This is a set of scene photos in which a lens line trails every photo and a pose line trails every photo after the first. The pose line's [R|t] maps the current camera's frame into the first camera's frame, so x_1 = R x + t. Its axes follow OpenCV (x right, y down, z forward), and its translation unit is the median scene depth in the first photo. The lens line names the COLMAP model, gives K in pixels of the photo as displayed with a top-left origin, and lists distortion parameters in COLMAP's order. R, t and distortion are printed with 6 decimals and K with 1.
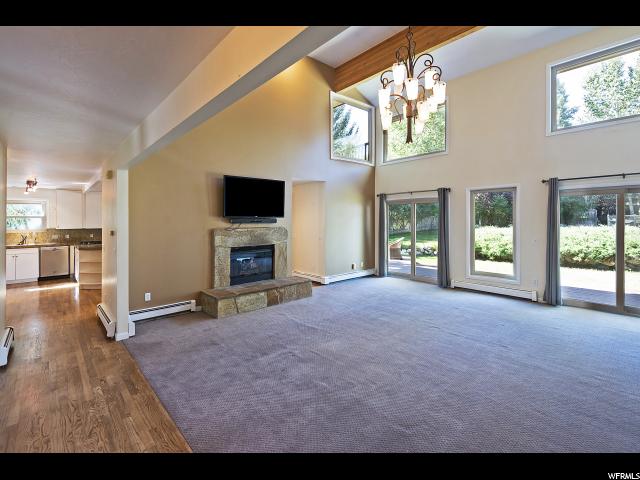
lens RADIAL K [[299.9, 0, 333.9], [0, 299.9, 227.5], [0, 0, 1]] dist [0.018621, -0.005907]
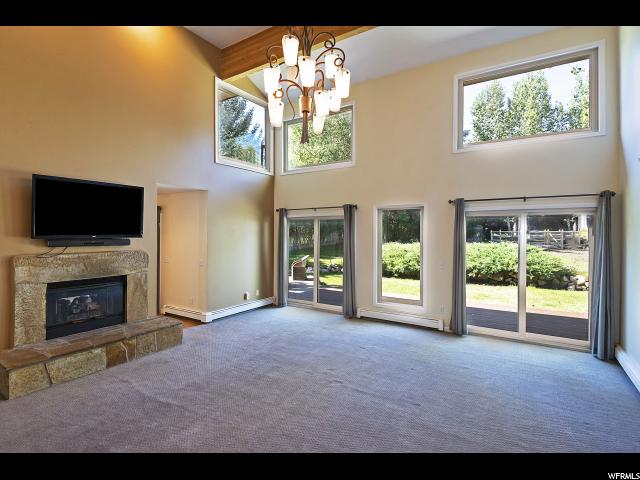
lens RADIAL K [[323.0, 0, 317.3], [0, 323.0, 238.8], [0, 0, 1]] dist [0.024317, -0.002272]
pose [[0.970257, 0.008037, 0.241943, 0.057201], [-0.005940, 0.999938, -0.009394, -0.026596], [-0.242003, 0.007678, 0.970245, 0.135582]]
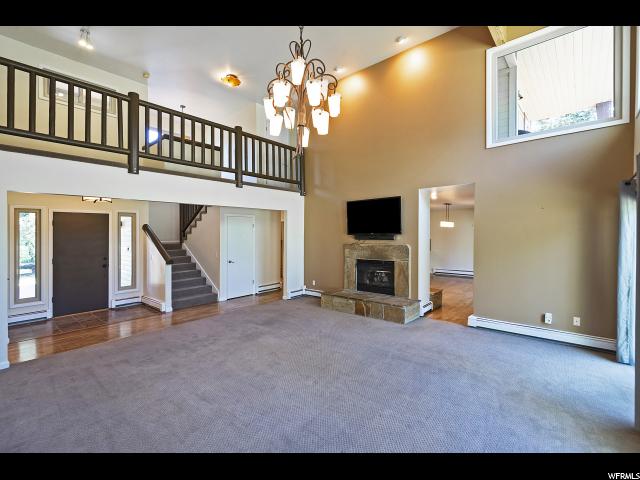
lens RADIAL K [[299.9, 0, 320.8], [0, 299.9, 236.1], [0, 0, 1]] dist [0.018621, -0.005907]
pose [[0.089930, 0.015564, -0.995826, 0.792862], [-0.013629, 0.999804, 0.014395, -0.039822], [0.995855, 0.012277, 0.090124, 0.687640]]
